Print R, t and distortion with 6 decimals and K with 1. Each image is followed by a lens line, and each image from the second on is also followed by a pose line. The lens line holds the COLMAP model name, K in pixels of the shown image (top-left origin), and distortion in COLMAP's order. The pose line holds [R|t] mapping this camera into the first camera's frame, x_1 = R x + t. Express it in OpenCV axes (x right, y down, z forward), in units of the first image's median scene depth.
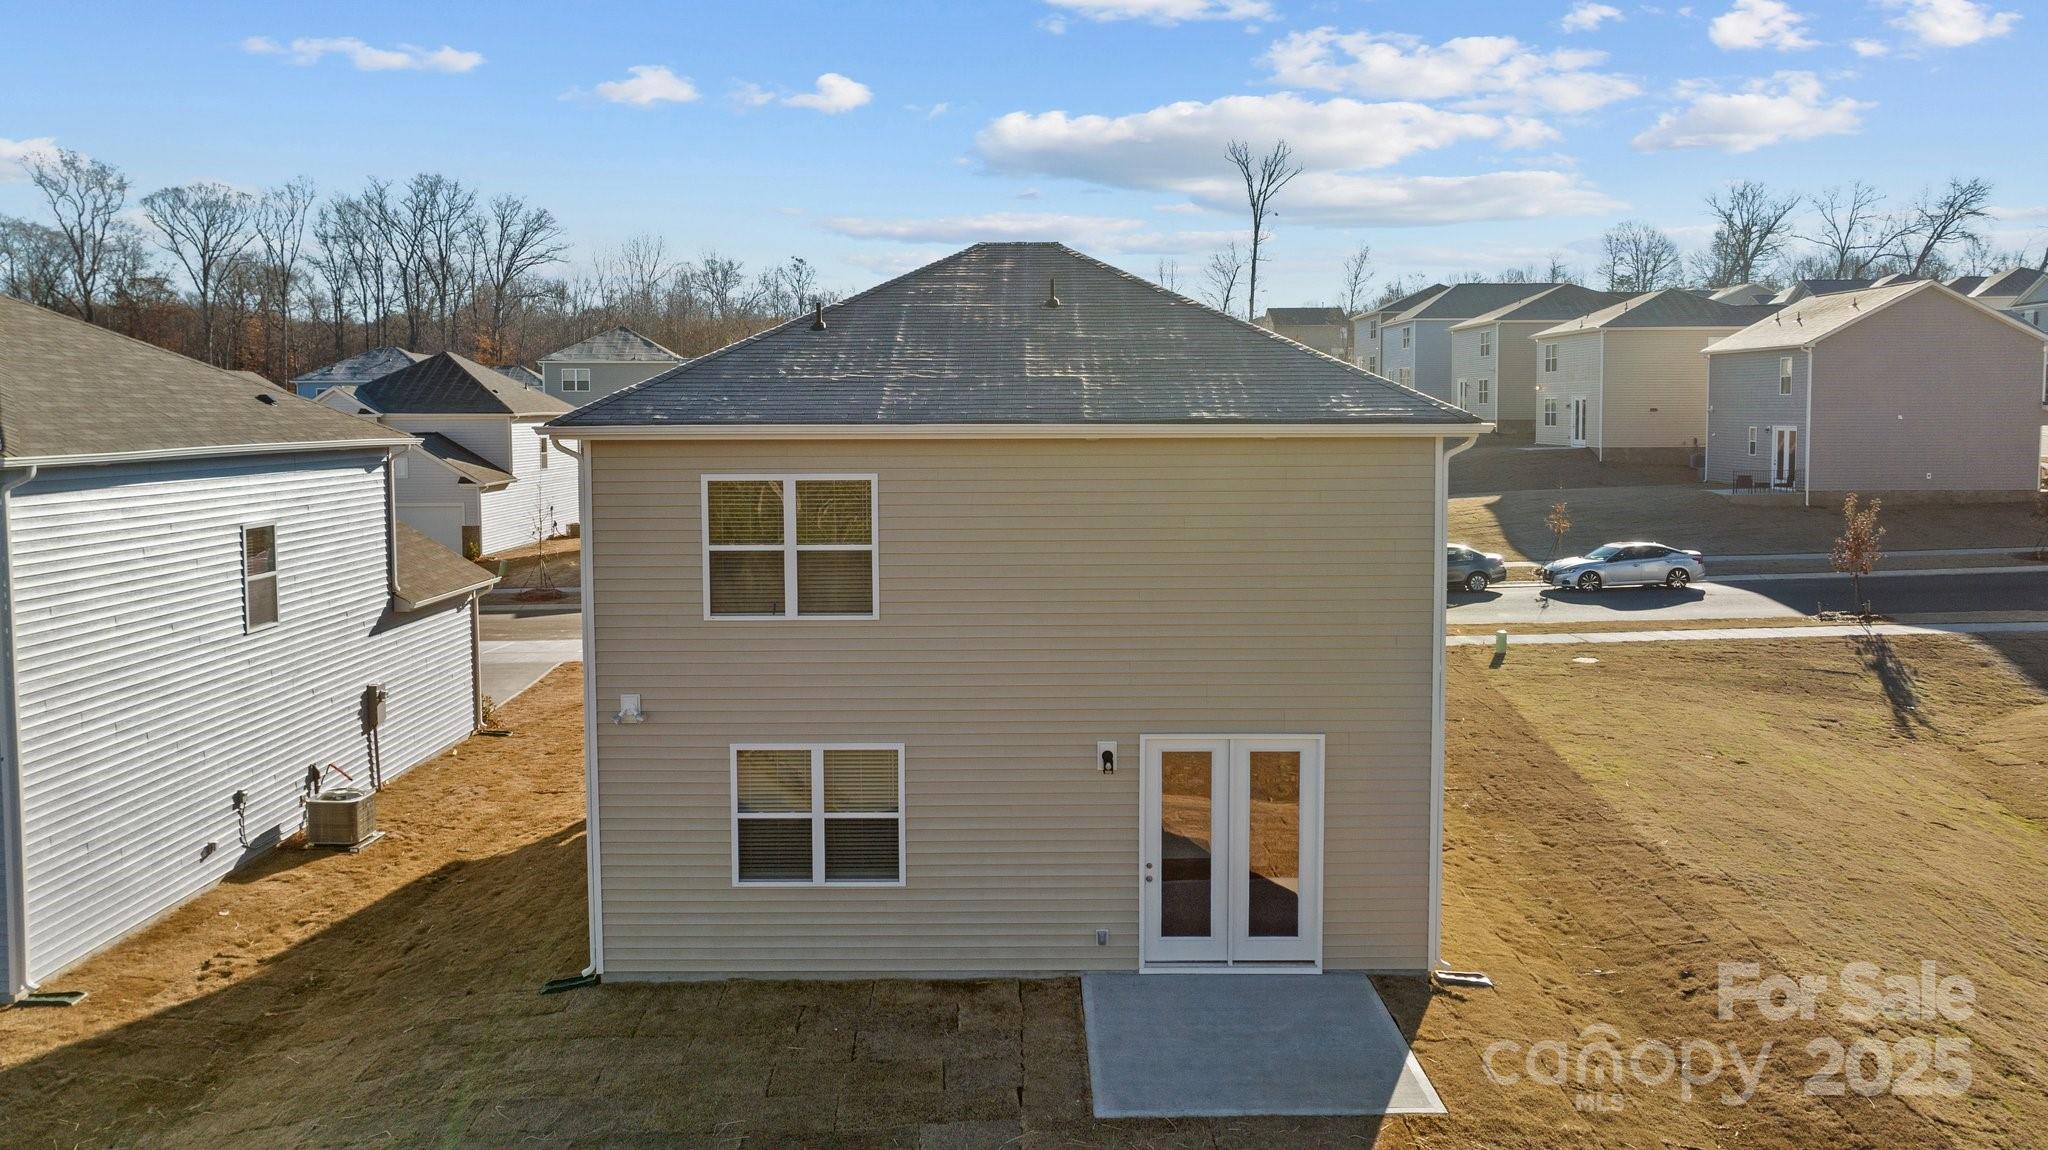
lens RADIAL K [[1470.9, 0, 1027.4], [0, 1470.9, 493.6], [0, 0, 1]] dist [-0.020198, 0.006364]
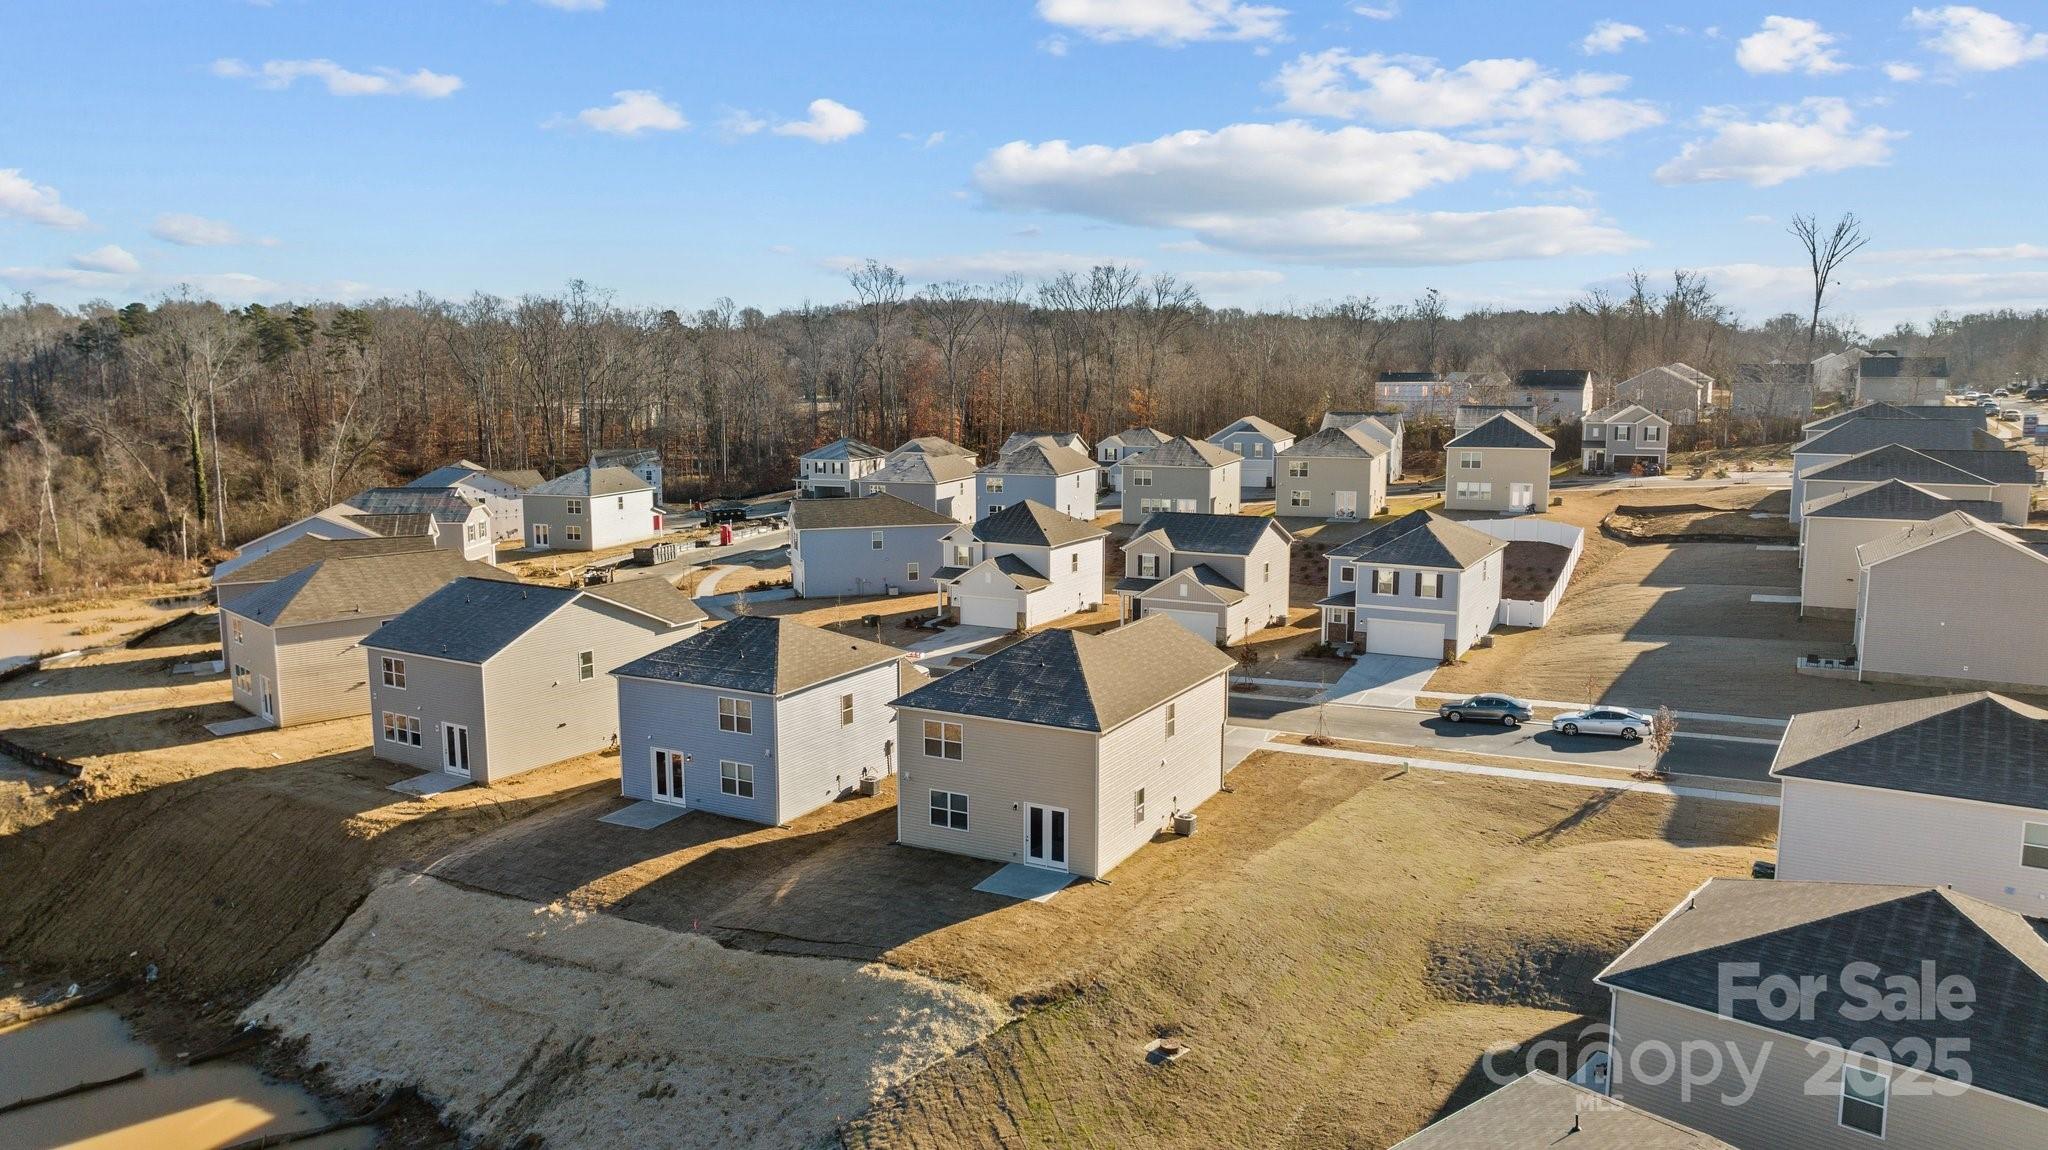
lens RADIAL K [[1451.9, 0, 1024.0], [0, 1451.9, 575.0], [0, 0, 1]] dist [-0.003678, -0.000617]
pose [[0.880807, 0.072304, -0.467923, 1.730091], [-0.029460, 0.994725, 0.098251, -0.754774], [0.472559, -0.072755, 0.878291, -2.146339]]
